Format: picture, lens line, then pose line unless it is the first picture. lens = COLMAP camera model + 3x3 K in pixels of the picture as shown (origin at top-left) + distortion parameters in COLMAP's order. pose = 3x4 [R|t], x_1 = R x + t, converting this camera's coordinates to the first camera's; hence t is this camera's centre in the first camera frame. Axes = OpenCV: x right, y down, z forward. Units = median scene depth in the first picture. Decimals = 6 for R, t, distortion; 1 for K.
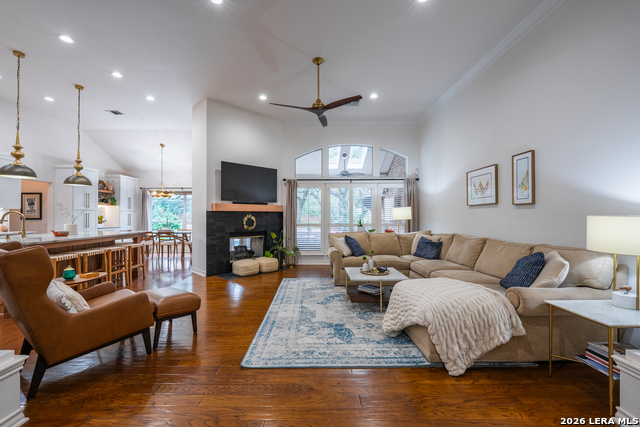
lens RADIAL K [[263.8, 0, 317.2], [0, 263.8, 214.2], [0, 0, 1]] dist [-0.011441, -0.000662]
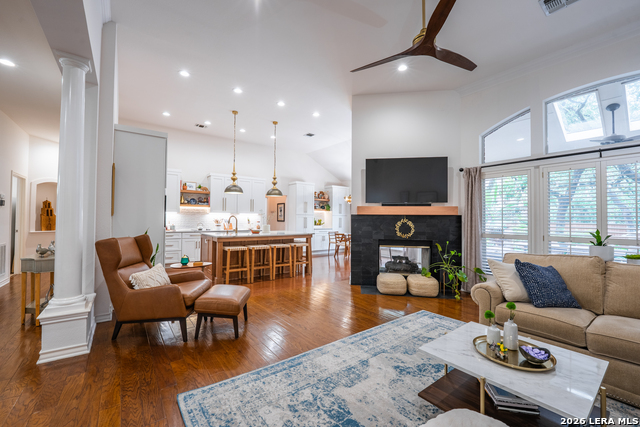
lens RADIAL K [[263.2, 0, 314.4], [0, 263.2, 212.8], [0, 0, 1]] dist [-0.004198, -0.000087]
pose [[0.588620, -0.012672, -0.808311, 0.262082], [-0.007298, 0.999753, -0.020988, 0.002064], [0.808377, 0.018253, 0.588382, 0.341683]]
